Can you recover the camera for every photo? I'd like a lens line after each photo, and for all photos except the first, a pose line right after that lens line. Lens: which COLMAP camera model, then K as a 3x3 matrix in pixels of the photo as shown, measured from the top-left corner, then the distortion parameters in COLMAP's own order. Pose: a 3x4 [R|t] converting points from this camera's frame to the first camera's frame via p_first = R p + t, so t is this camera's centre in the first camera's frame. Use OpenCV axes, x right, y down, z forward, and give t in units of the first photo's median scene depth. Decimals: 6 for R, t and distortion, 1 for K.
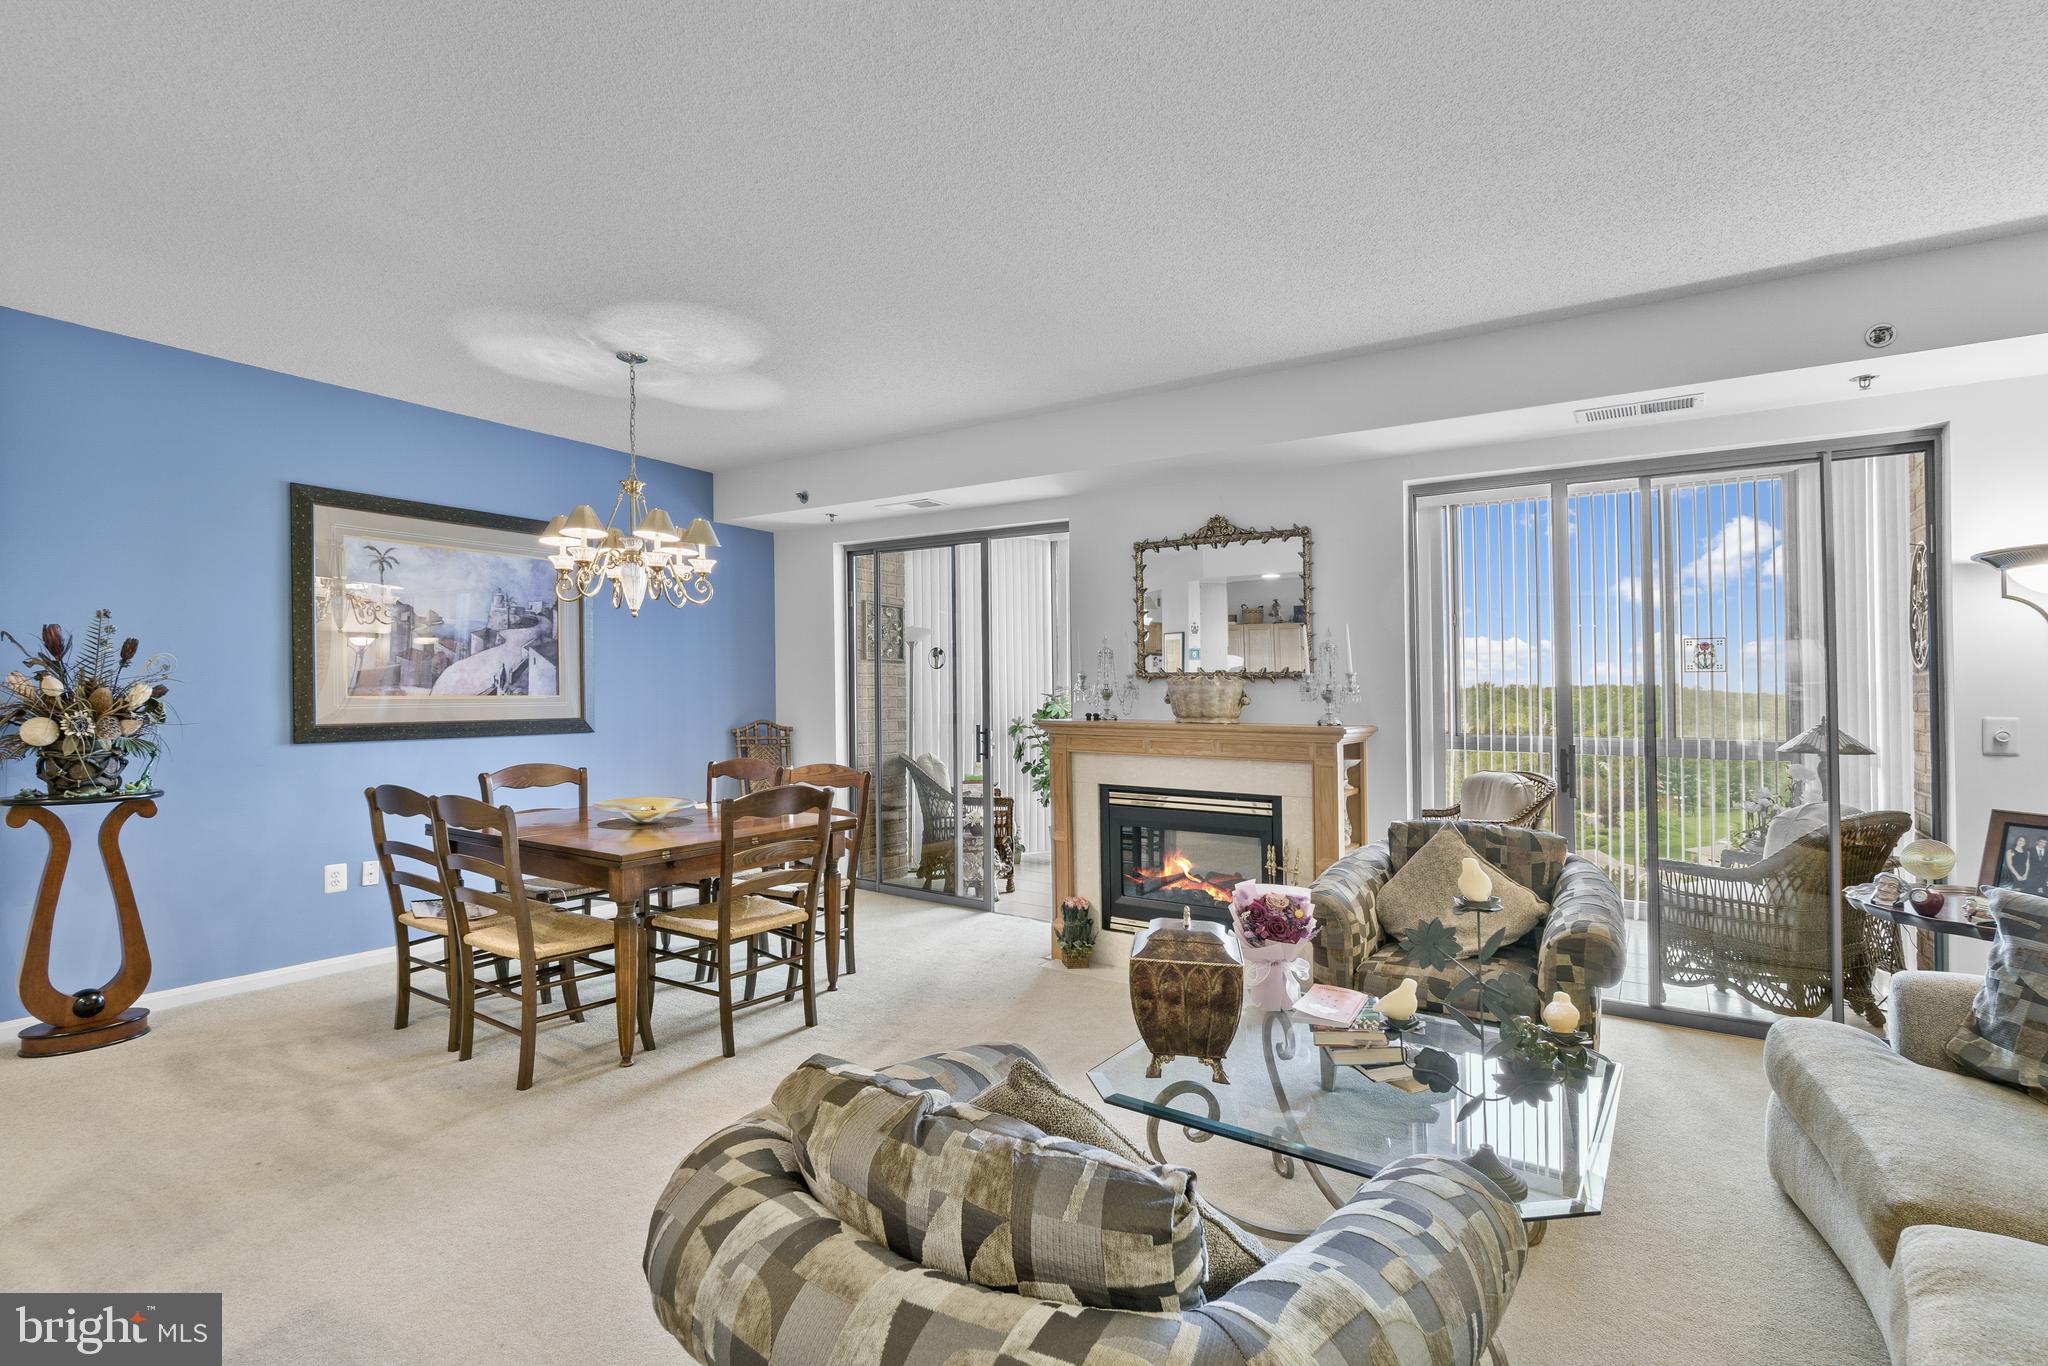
lens RADIAL K [[978.3, 0, 1002.9], [0, 978.3, 677.1], [0, 0, 1]] dist [0.003126, -0.000086]
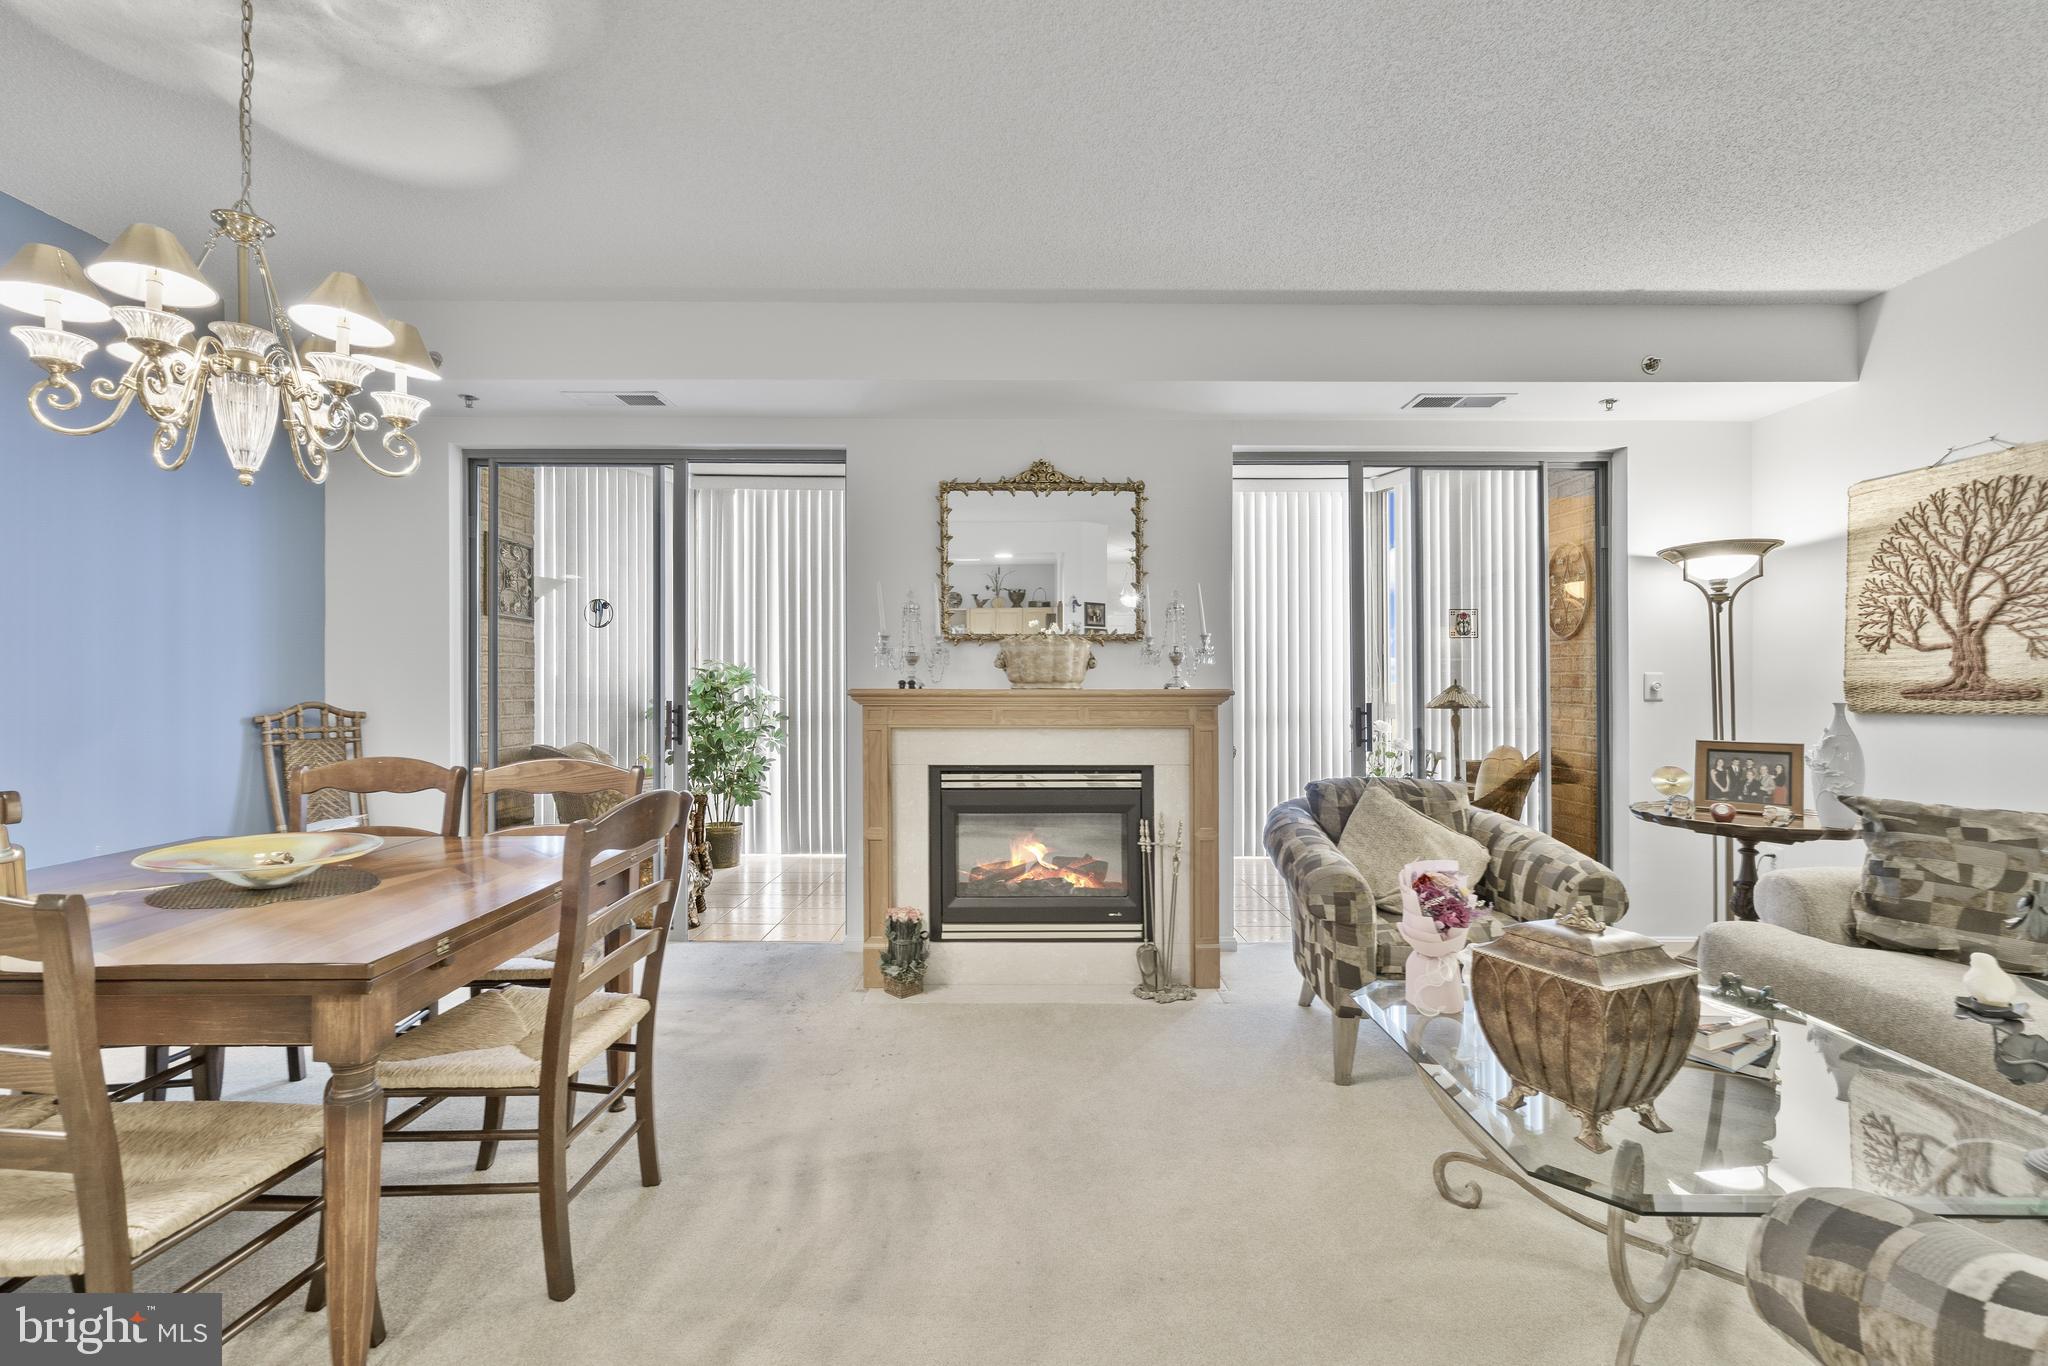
lens RADIAL K [[897.9, 0, 1013.1], [0, 897.9, 669.9], [0, 0, 1]] dist [-0.007014, 0.002311]
pose [[0.823360, 0.004065, 0.567505, -0.284093], [-0.004075, 0.999991, -0.001252, 0.030831], [-0.567505, -0.001282, 0.823369, 0.353407]]
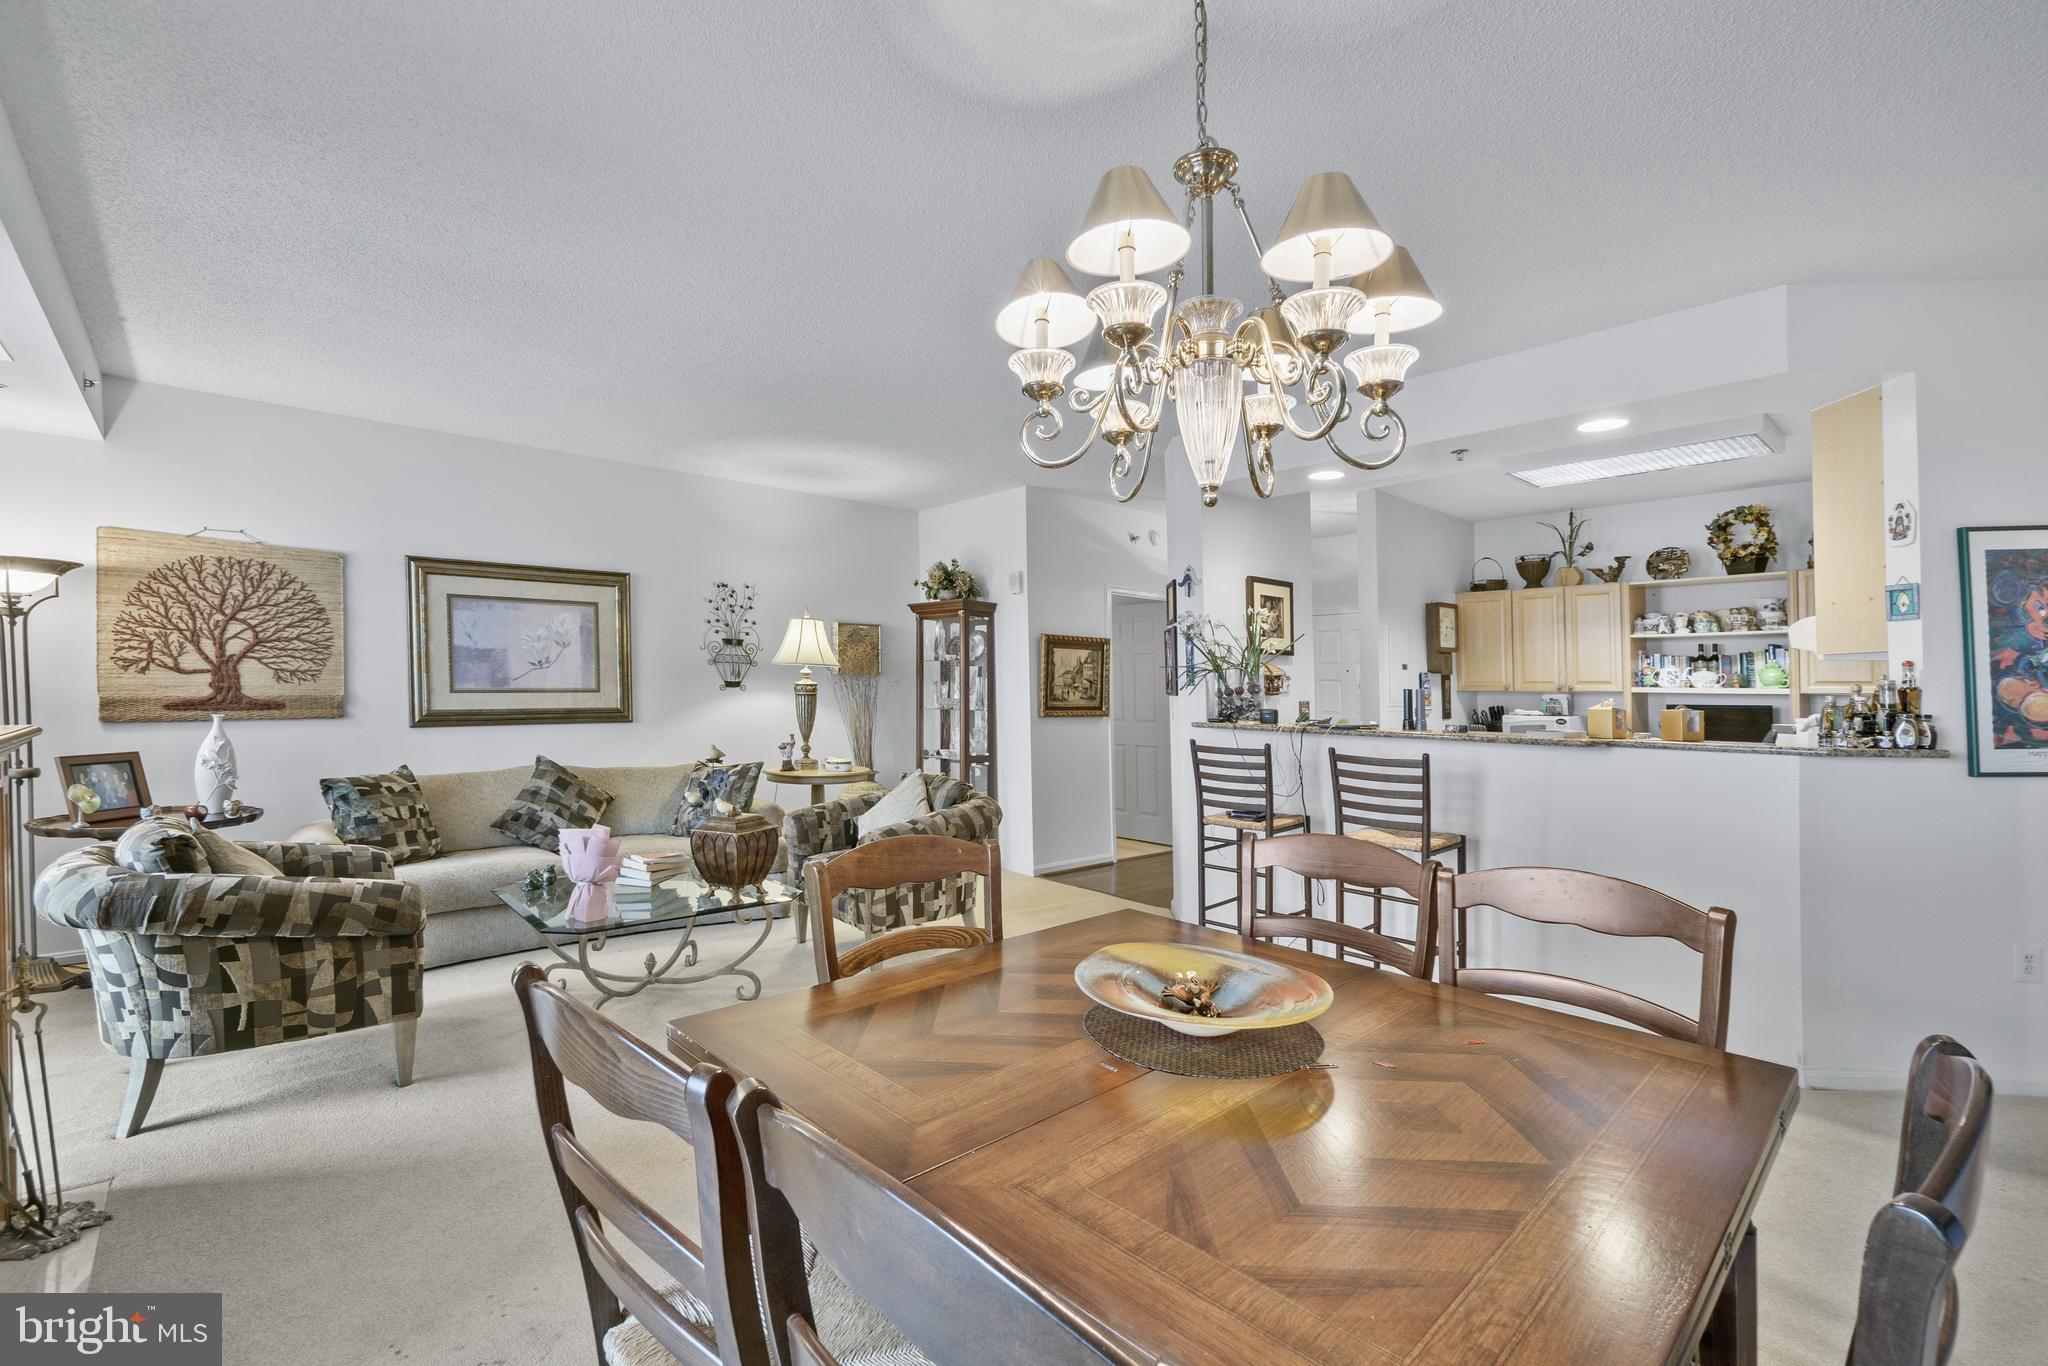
lens RADIAL K [[897.9, 0, 982.9], [0, 897.9, 691.7], [0, 0, 1]] dist [-0.007014, 0.002311]
pose [[-0.972884, -0.019222, 0.230492, -0.309619], [-0.022606, 0.999672, -0.012052, 0.022466], [-0.230185, -0.016936, -0.973000, 1.240155]]
